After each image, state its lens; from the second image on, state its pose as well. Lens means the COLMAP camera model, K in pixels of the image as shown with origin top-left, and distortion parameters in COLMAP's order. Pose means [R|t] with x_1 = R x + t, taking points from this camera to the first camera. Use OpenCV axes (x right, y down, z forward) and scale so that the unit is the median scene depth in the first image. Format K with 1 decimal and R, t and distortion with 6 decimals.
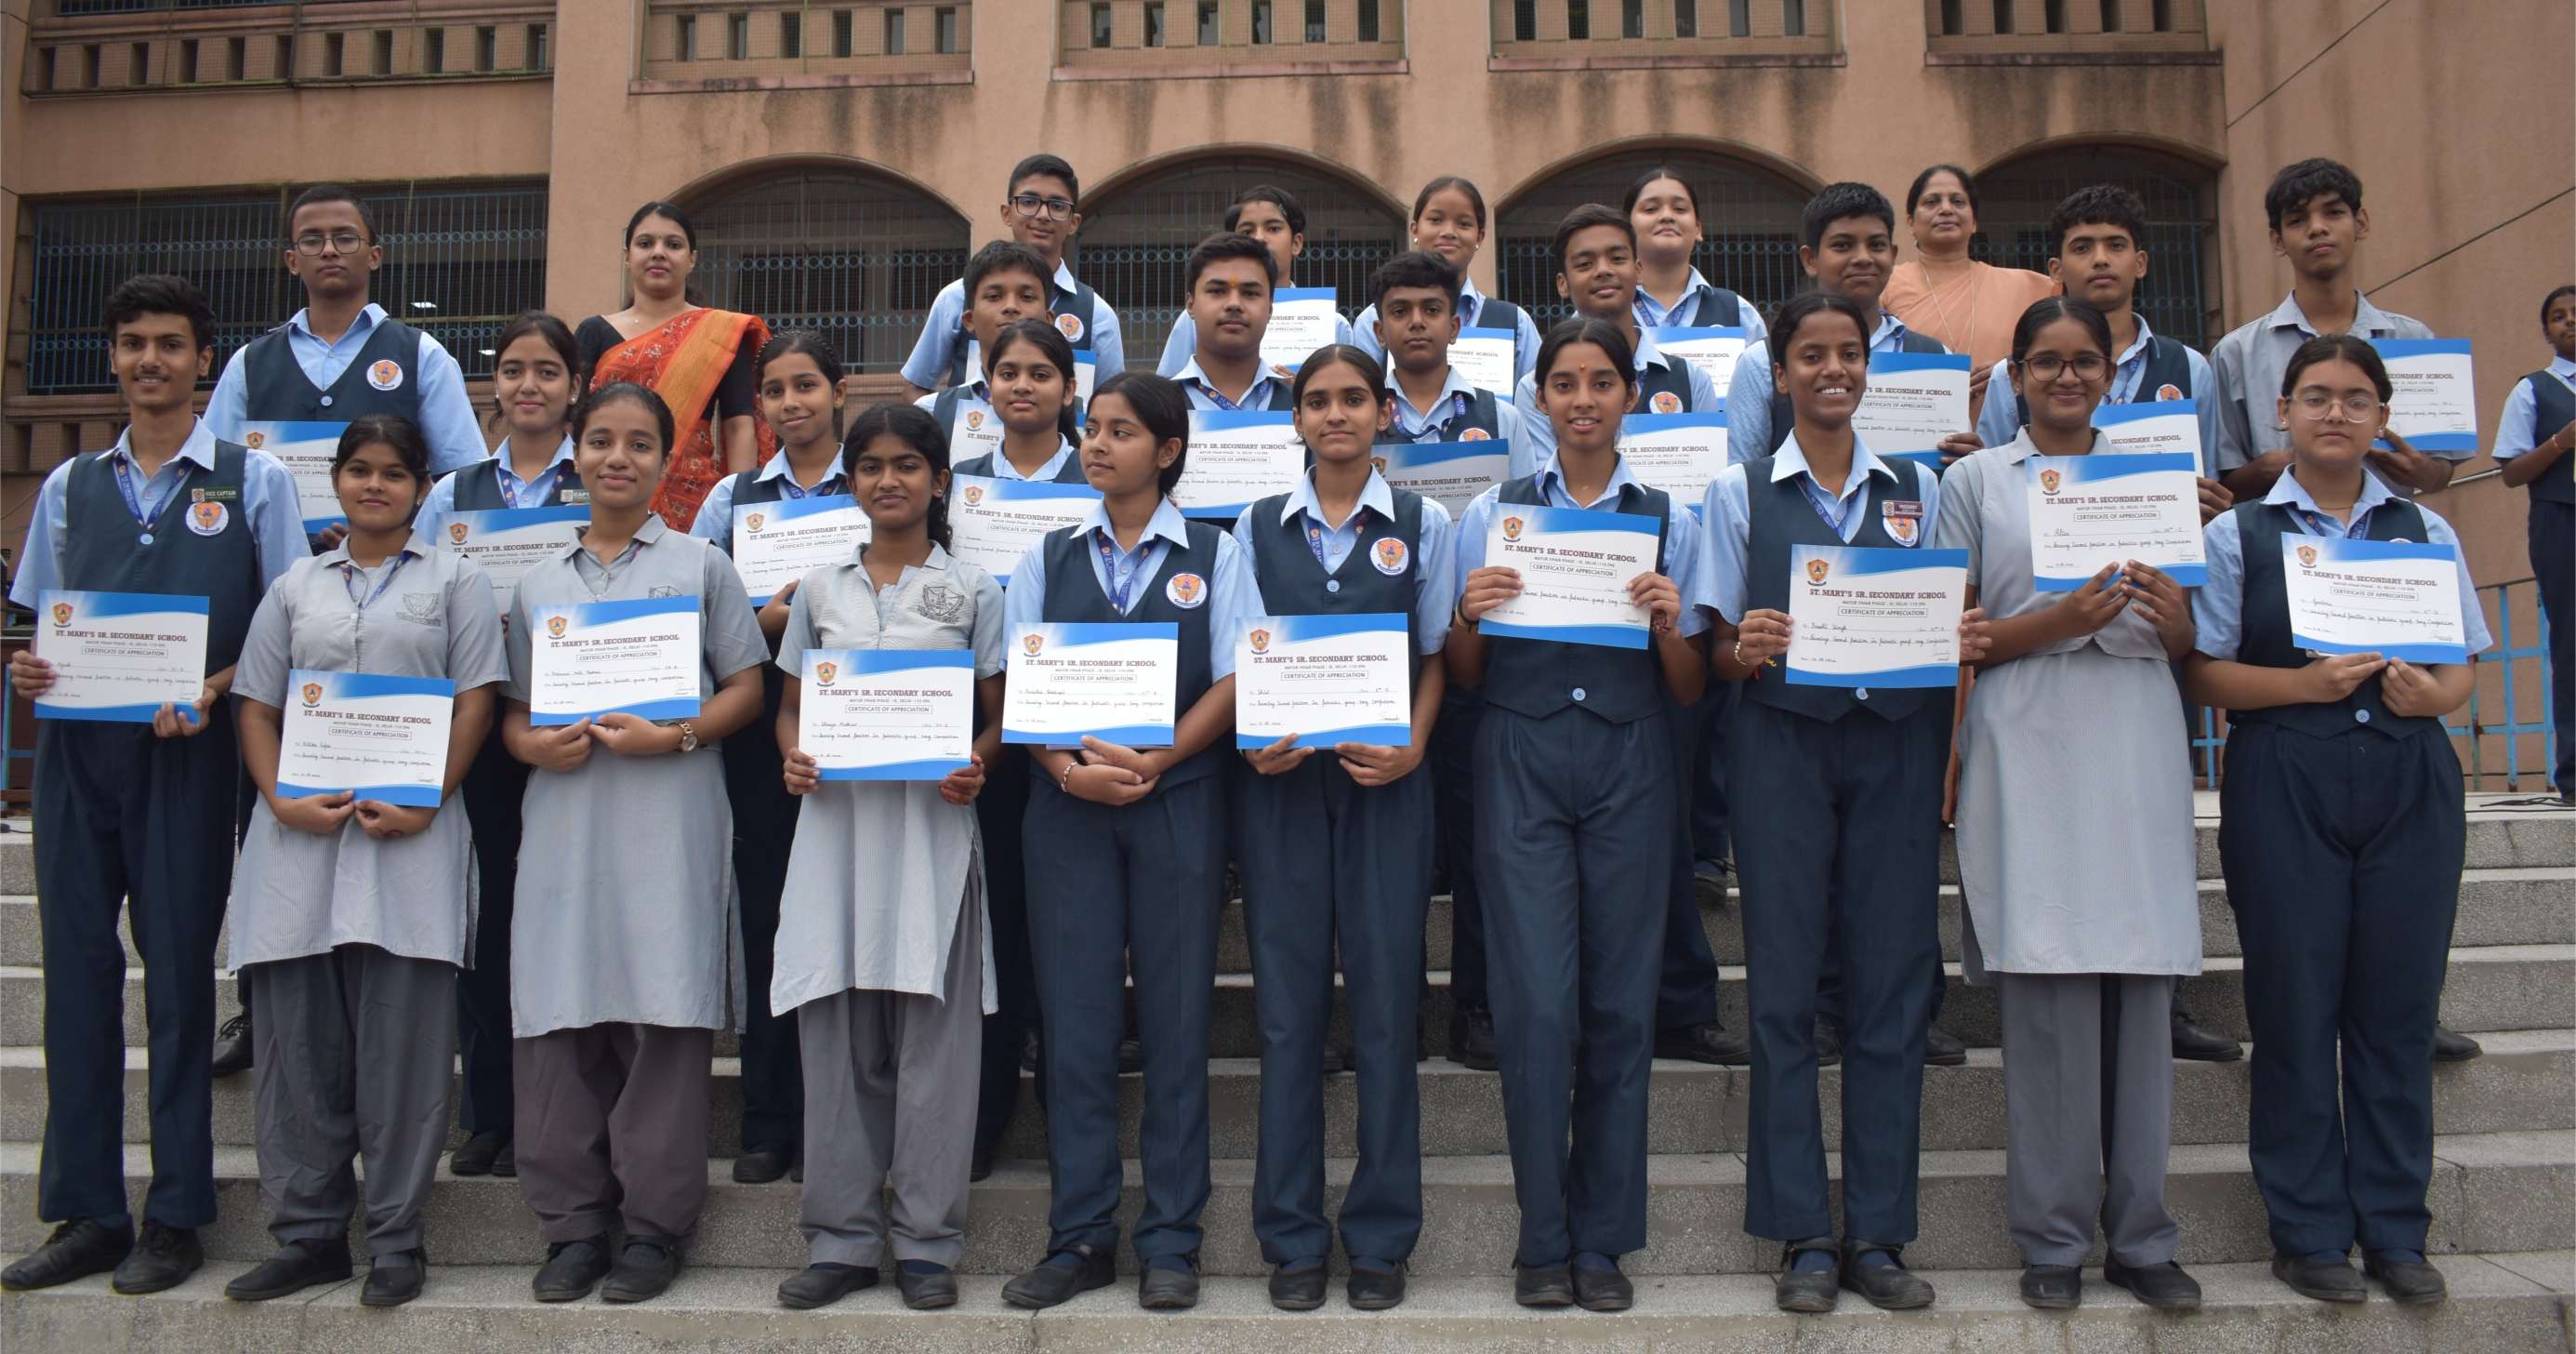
lens RADIAL K [[2133.5, 0, 1296.3], [0, 2133.5, 606.2], [0, 0, 1]] dist [-0.089809, -0.006202]
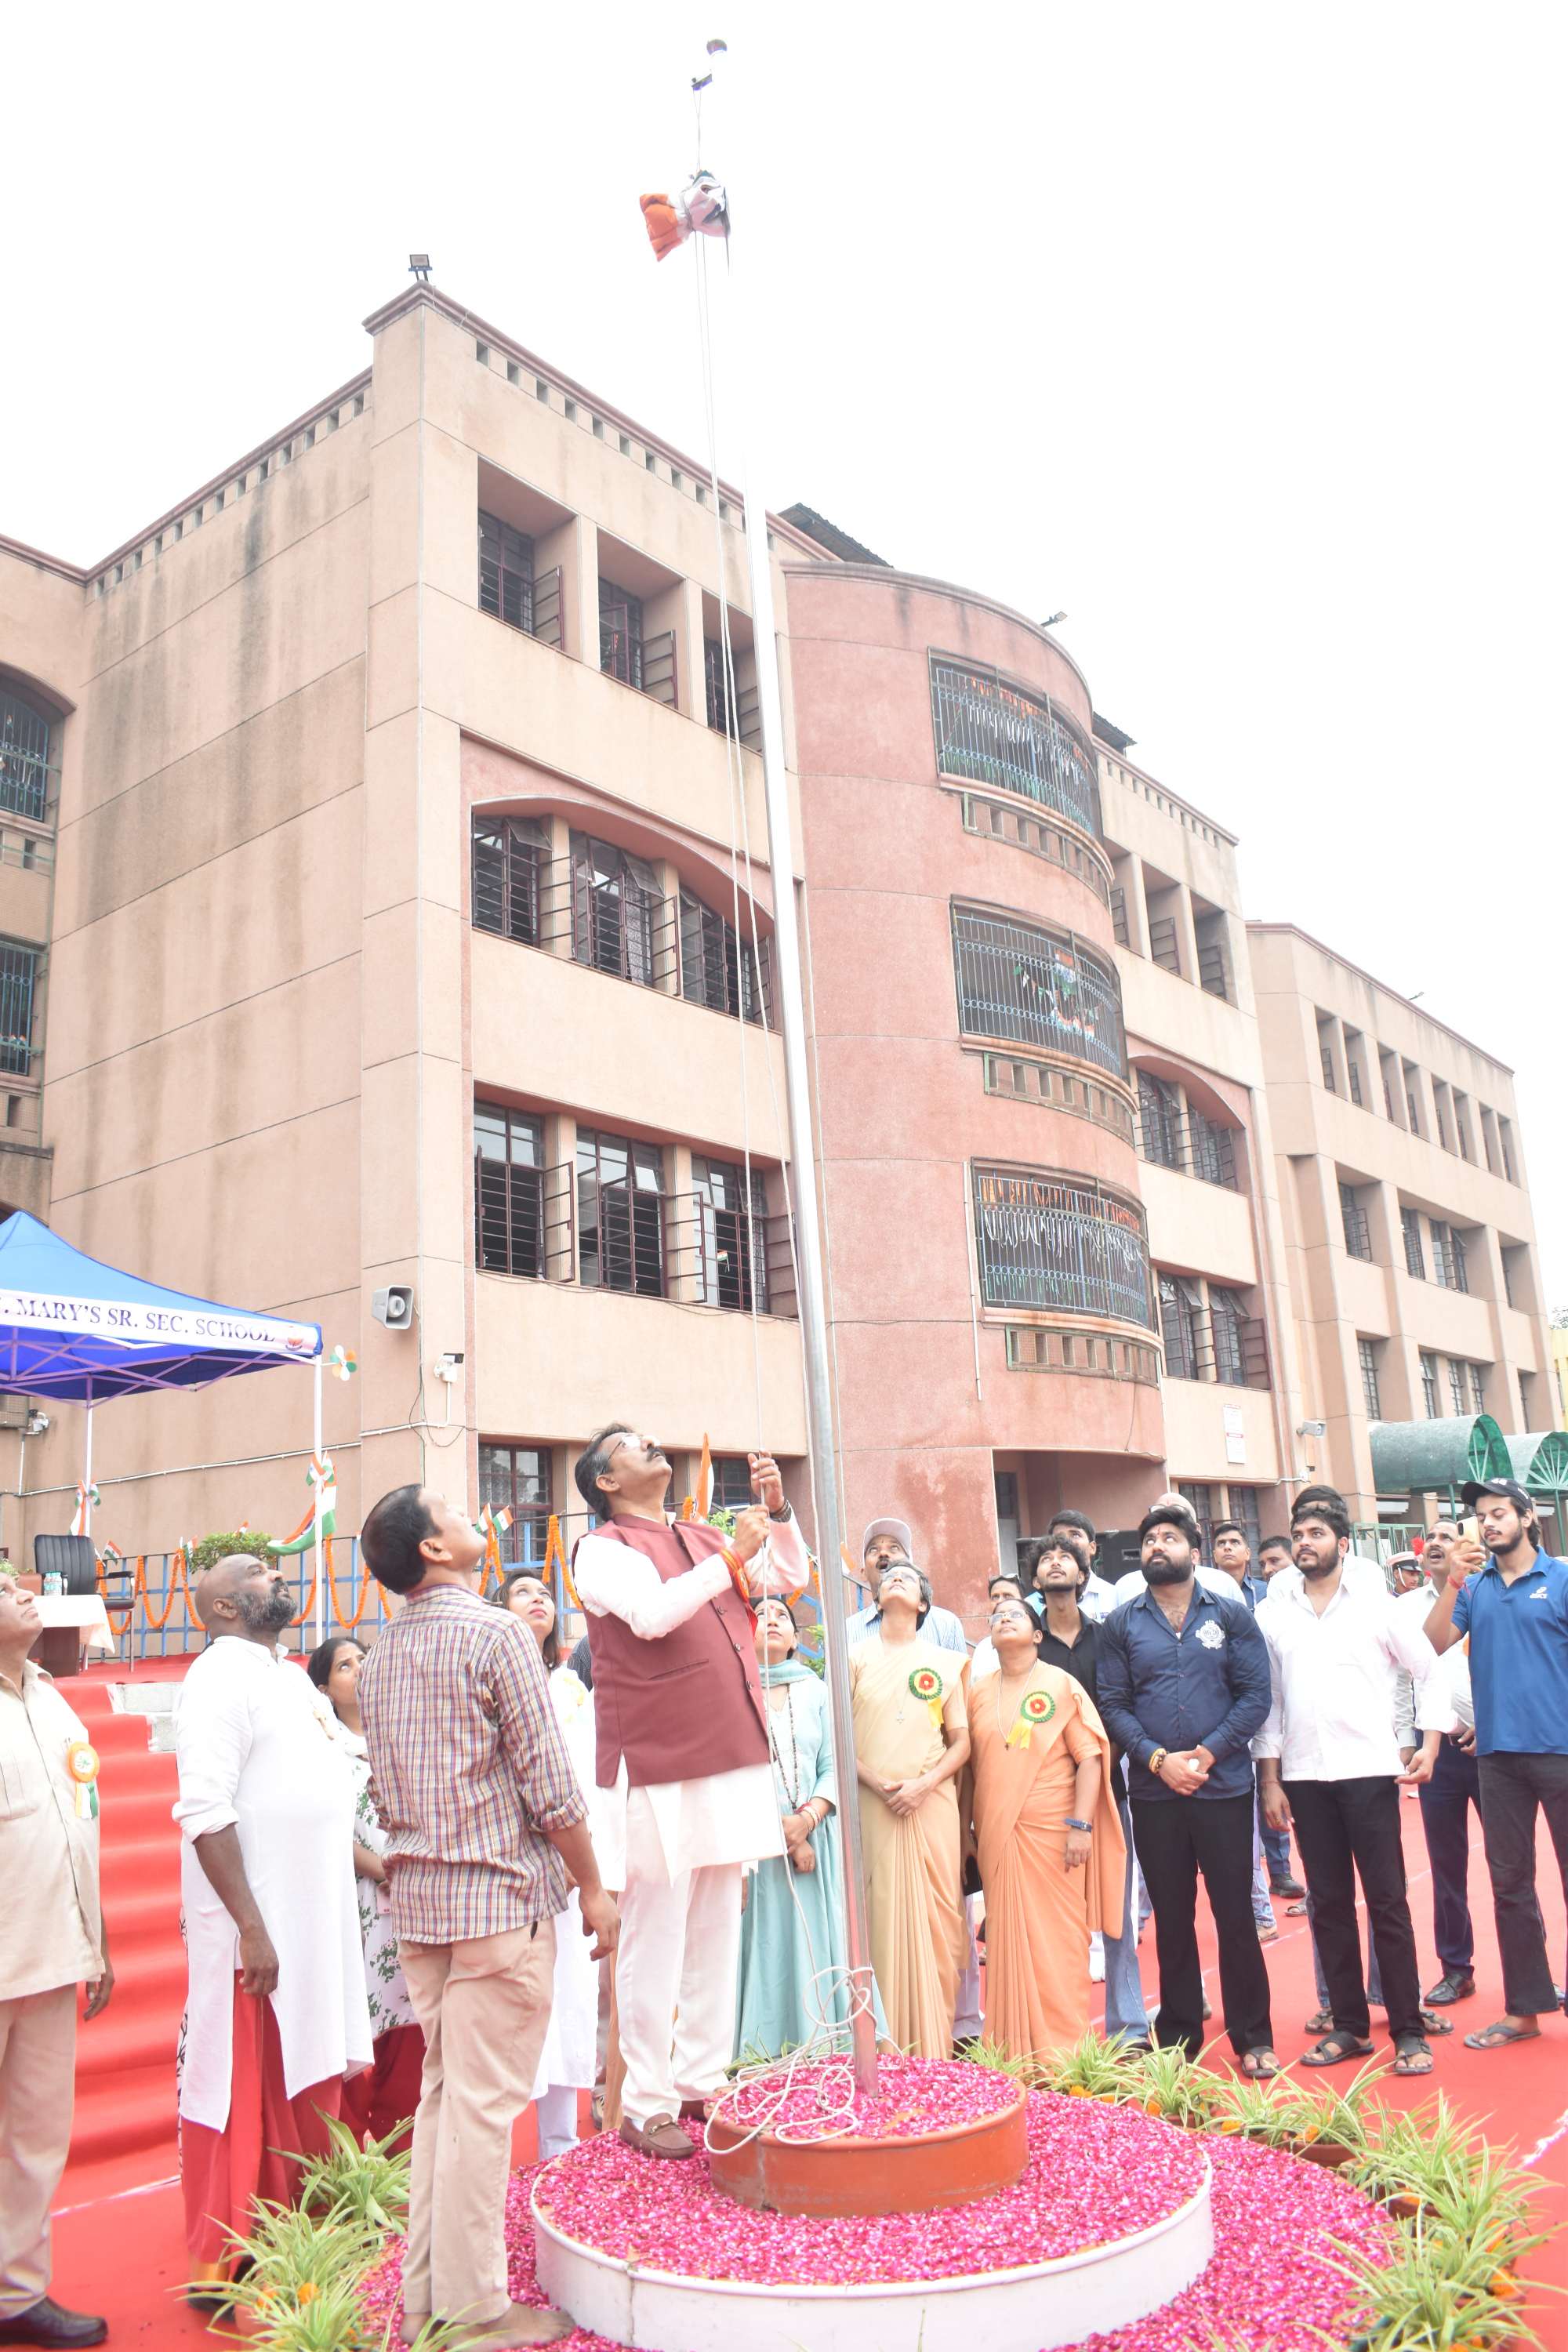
lens RADIAL K [[1802.1, 0, 795.2], [0, 1802.1, 1178.8], [0, 0, 1]] dist [-0.098116, 0.014740]
pose [[0.578489, 0.171322, 0.797496, -0.238264], [-0.020519, 0.980441, -0.195740, -0.014103], [-0.815432, 0.096870, 0.570689, -0.129961]]
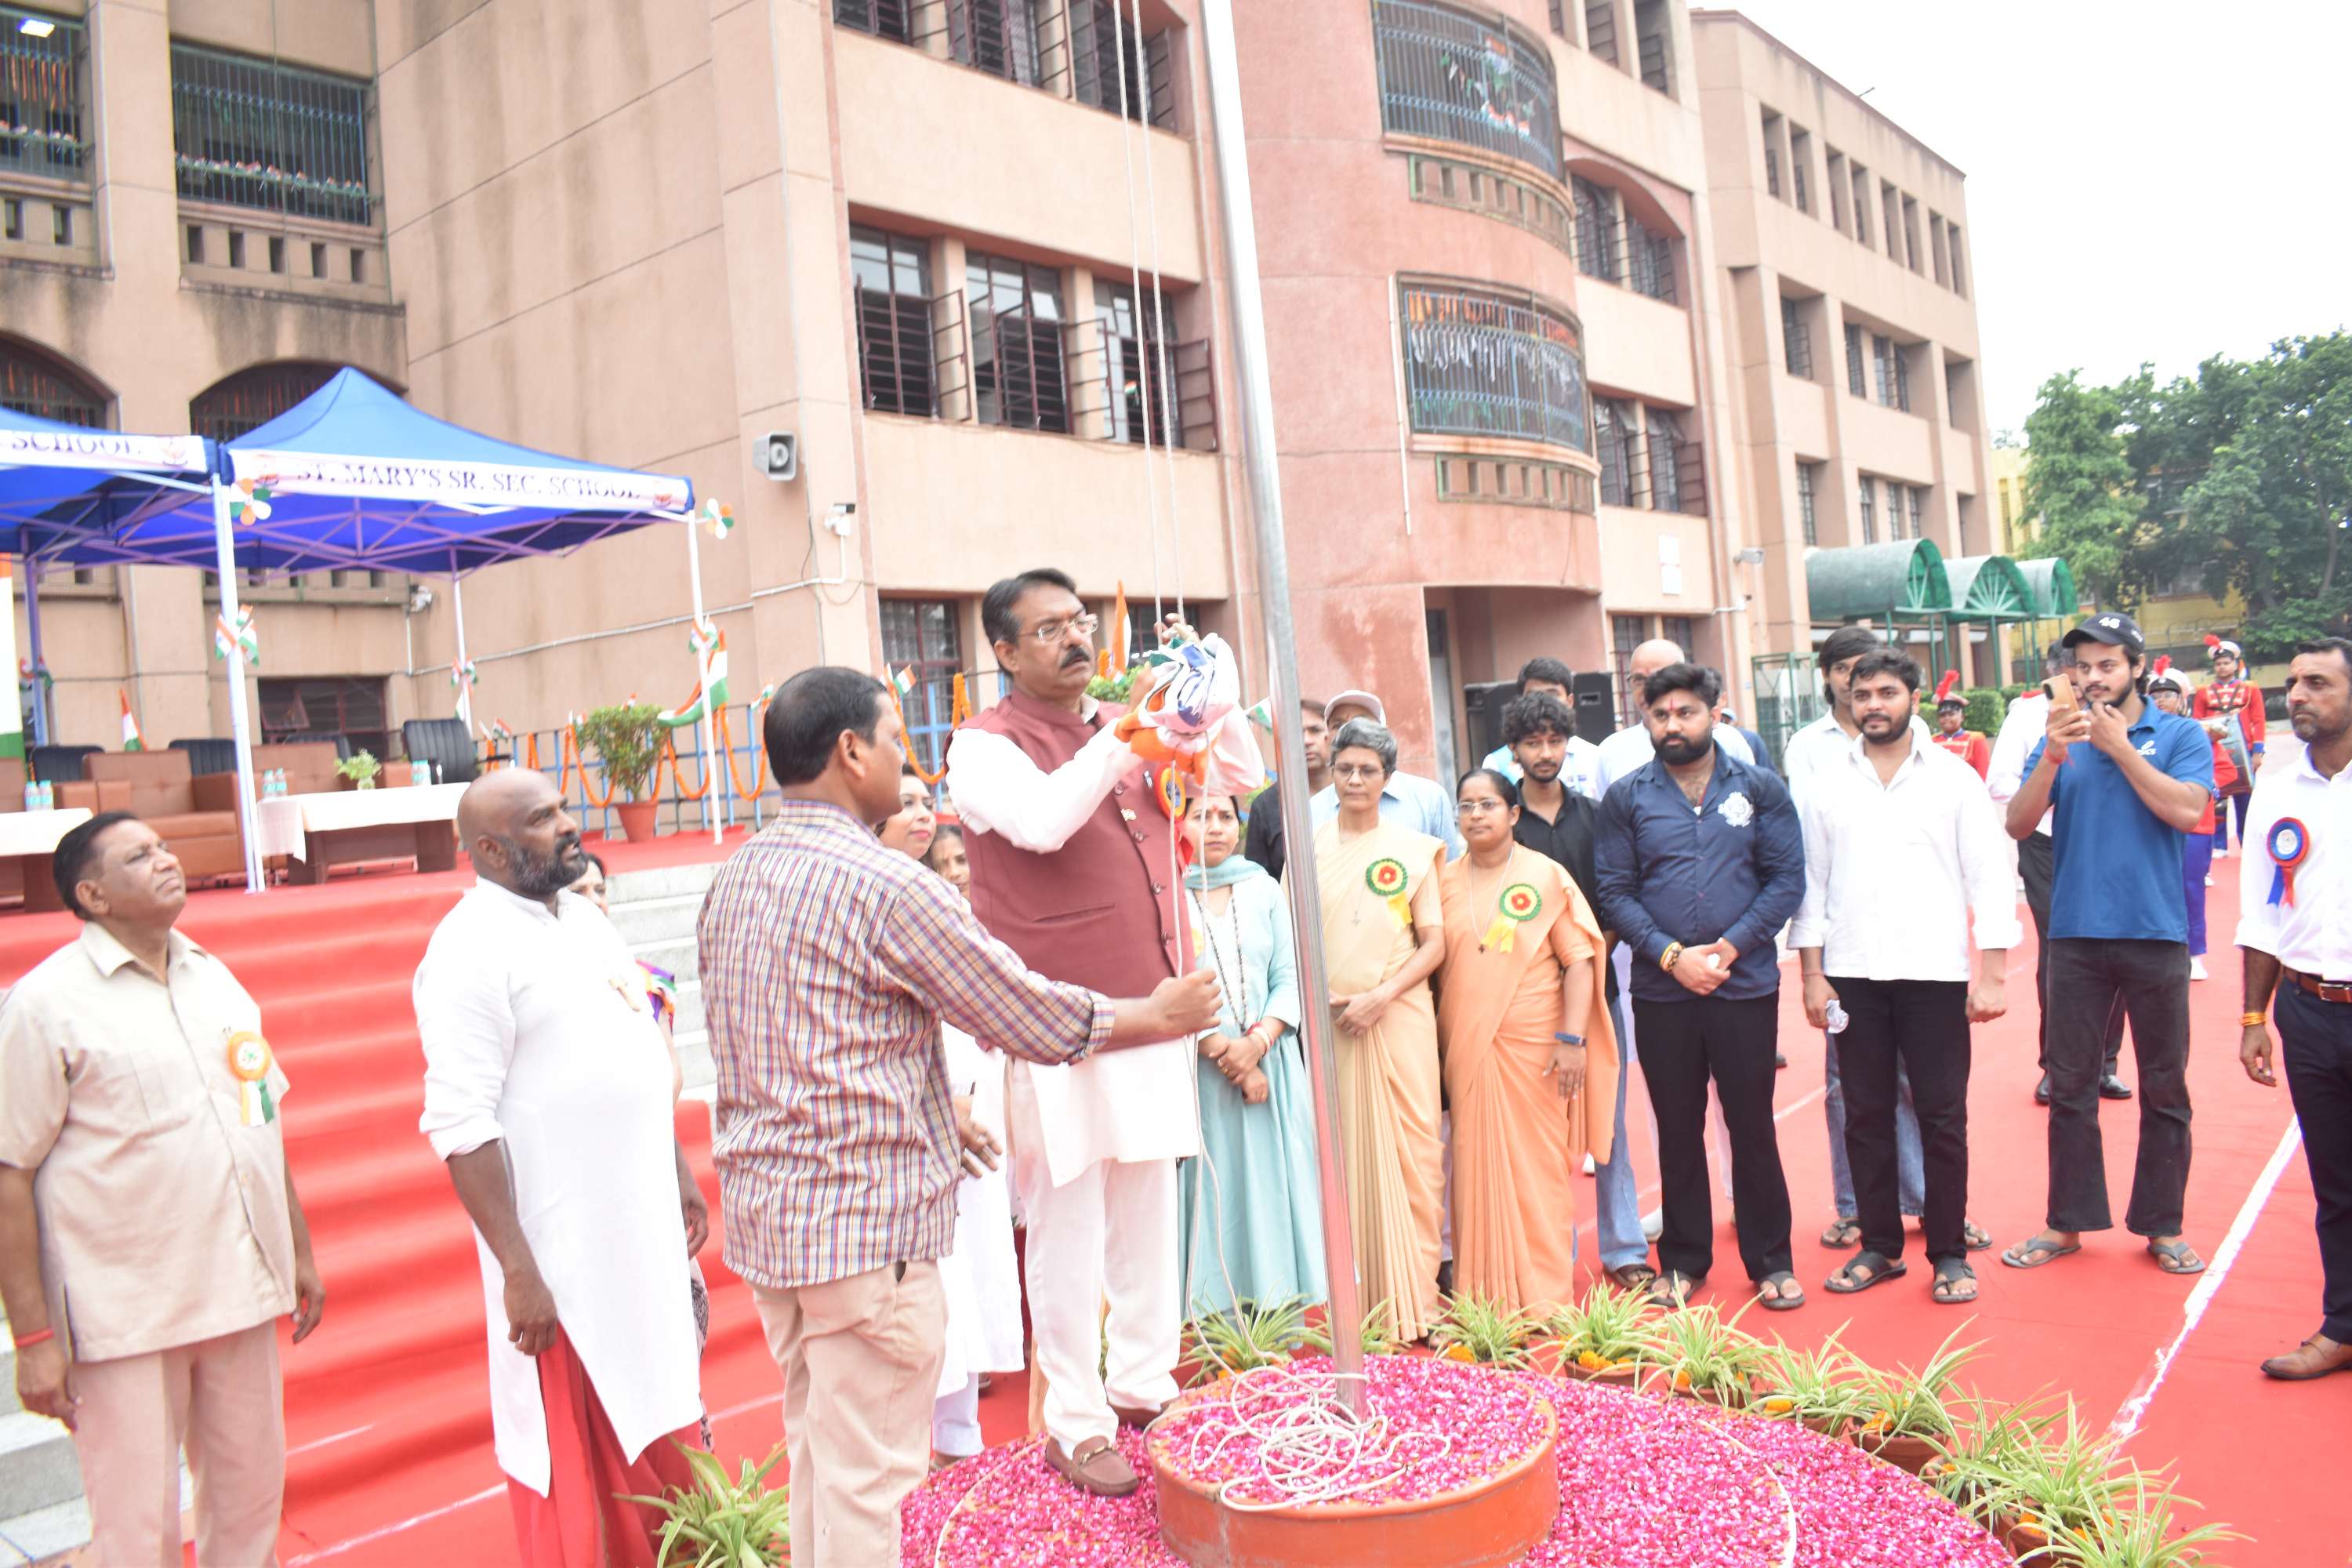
lens RADIAL K [[1802.1, 0, 1179.5], [0, 1802.1, 765.7], [0, 0, 1]] dist [-0.098116, 0.014740]
pose [[0.593930, -0.046337, 0.803181, -0.184656], [0.011006, 0.998715, 0.049478, -0.018849], [-0.804441, -0.020547, 0.593676, -0.088570]]
